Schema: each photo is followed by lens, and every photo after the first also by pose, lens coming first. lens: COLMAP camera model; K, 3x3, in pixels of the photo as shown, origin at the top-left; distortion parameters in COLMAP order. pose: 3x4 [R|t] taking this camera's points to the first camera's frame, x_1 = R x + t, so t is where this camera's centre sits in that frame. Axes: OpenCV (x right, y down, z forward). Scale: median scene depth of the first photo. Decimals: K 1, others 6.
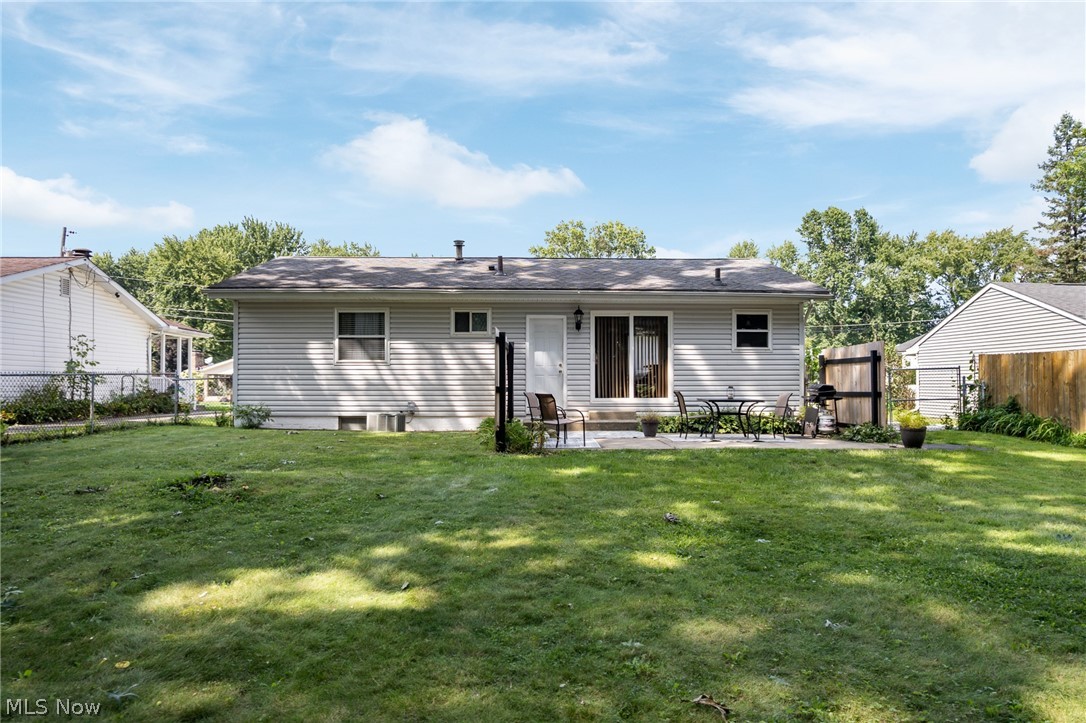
lens RADIAL K [[694.2, 0, 540.6], [0, 694.2, 347.0], [0, 0, 1]] dist [-0.002666, -0.001866]
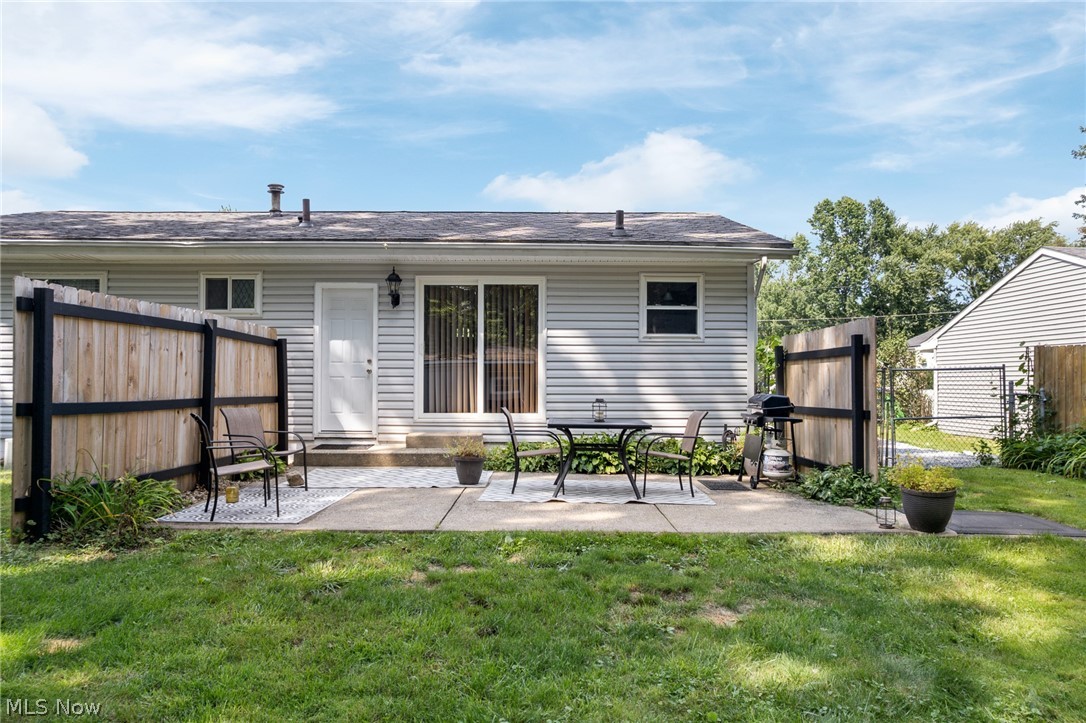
lens RADIAL K [[673.7, 0, 543.0], [0, 673.7, 361.5], [0, 0, 1]] dist [-0.000657, 0.002650]
pose [[0.999584, 0.002658, -0.028707, 0.199766], [-0.002004, 0.999738, 0.022802, 0.011311], [0.028760, -0.022735, 0.999328, 0.371683]]
